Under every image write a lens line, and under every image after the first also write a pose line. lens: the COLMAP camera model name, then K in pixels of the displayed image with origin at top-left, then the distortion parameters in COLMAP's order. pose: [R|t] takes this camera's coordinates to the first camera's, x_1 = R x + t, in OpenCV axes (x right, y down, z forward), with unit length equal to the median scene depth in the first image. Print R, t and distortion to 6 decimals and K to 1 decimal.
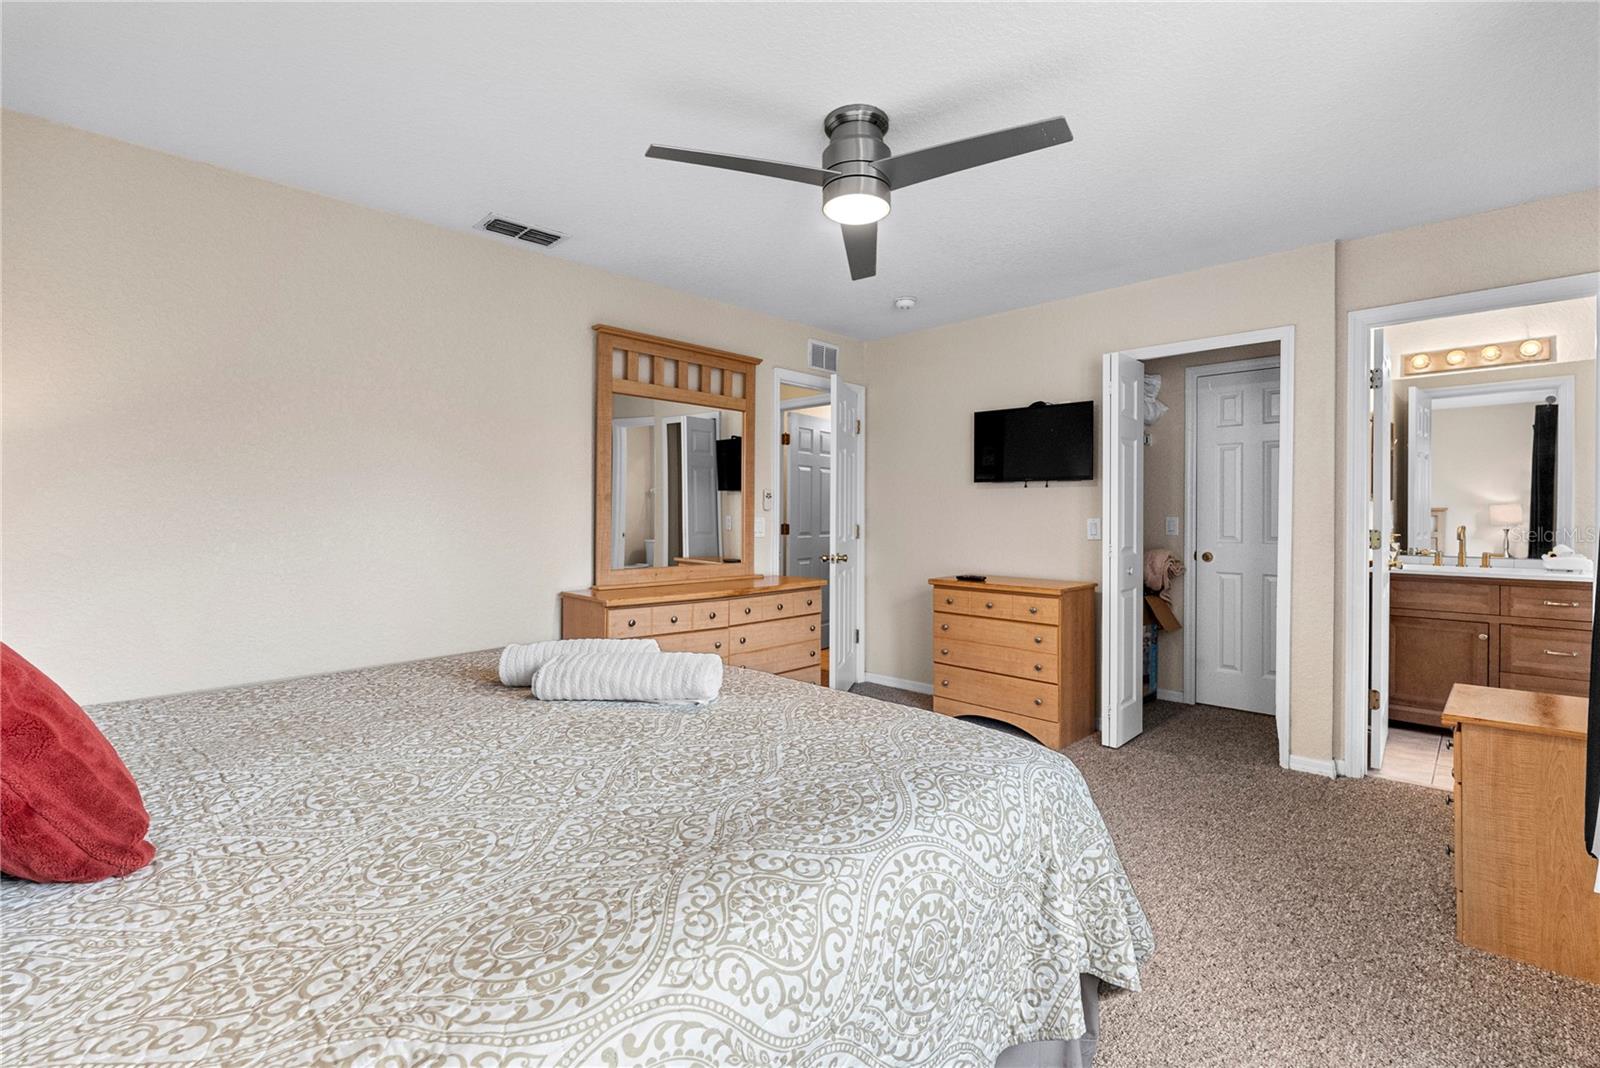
lens RADIAL K [[719.3, 0, 805.0], [0, 719.3, 523.4], [0, 0, 1]] dist [-0.009254, 0.002626]
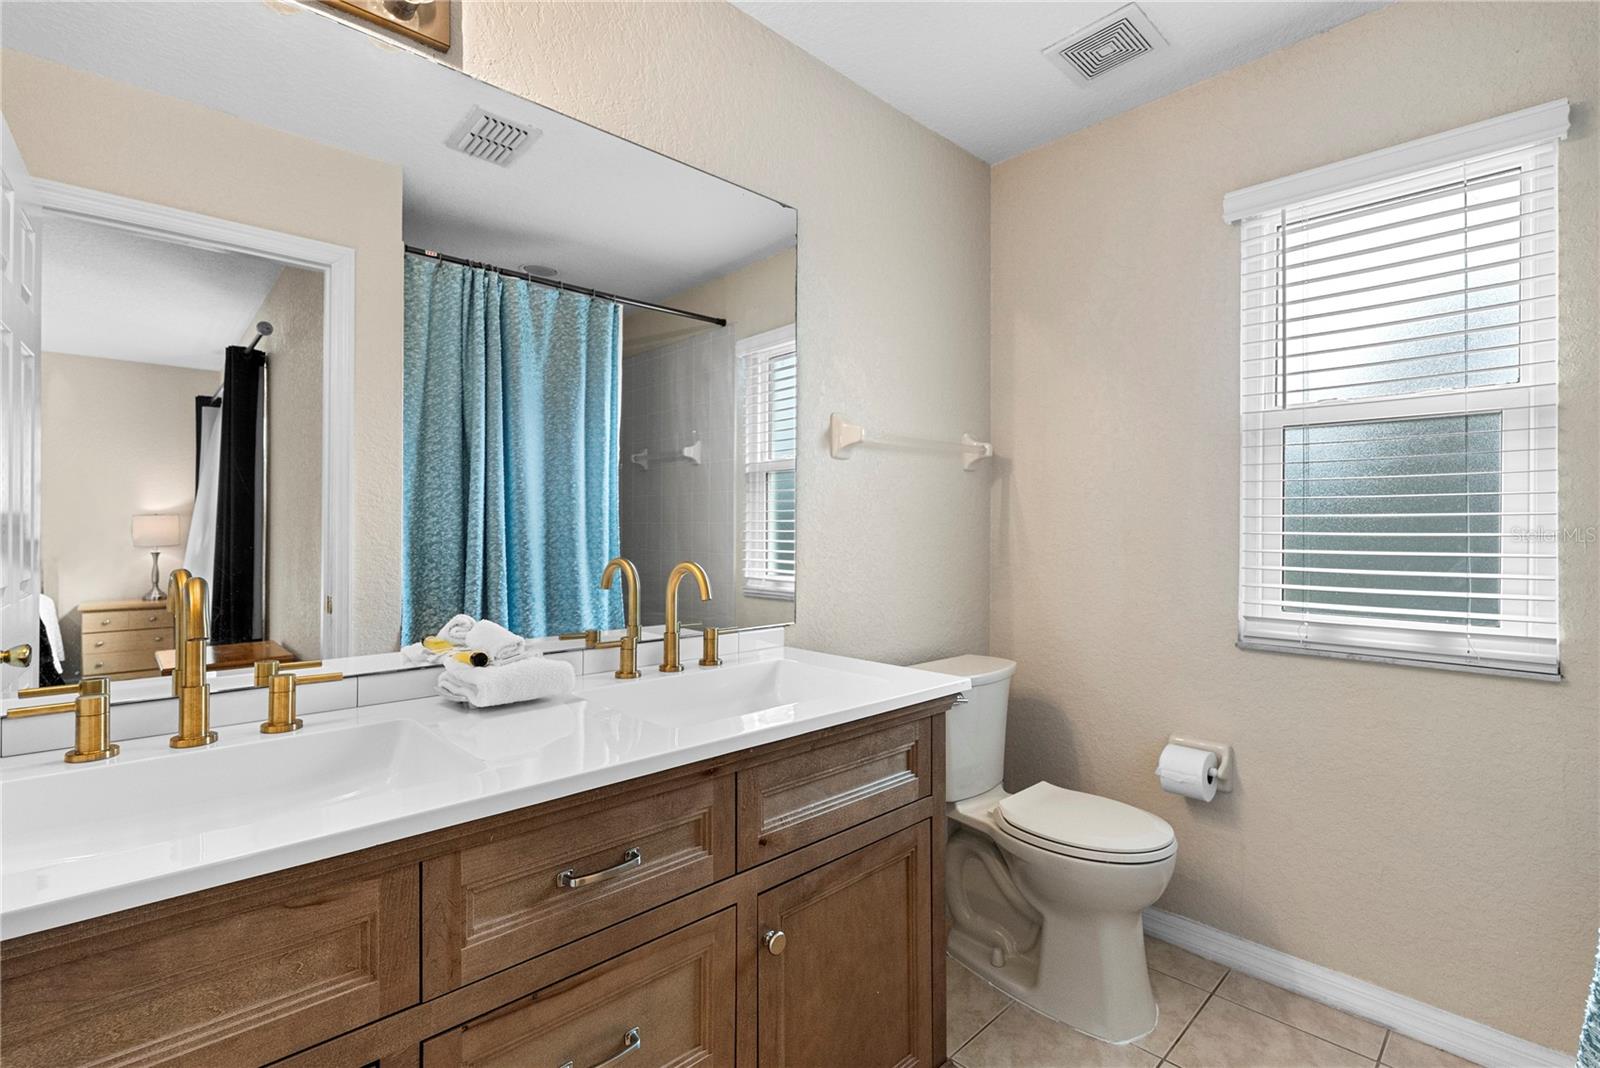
lens RADIAL K [[719.3, 0, 807.2], [0, 719.3, 537.8], [0, 0, 1]] dist [-0.009254, 0.002626]
pose [[0.022361, 0.002597, 0.999747, 0.768238], [0.001487, 0.999995, -0.002631, -0.006966], [-0.999749, 0.001546, 0.022357, 0.885658]]
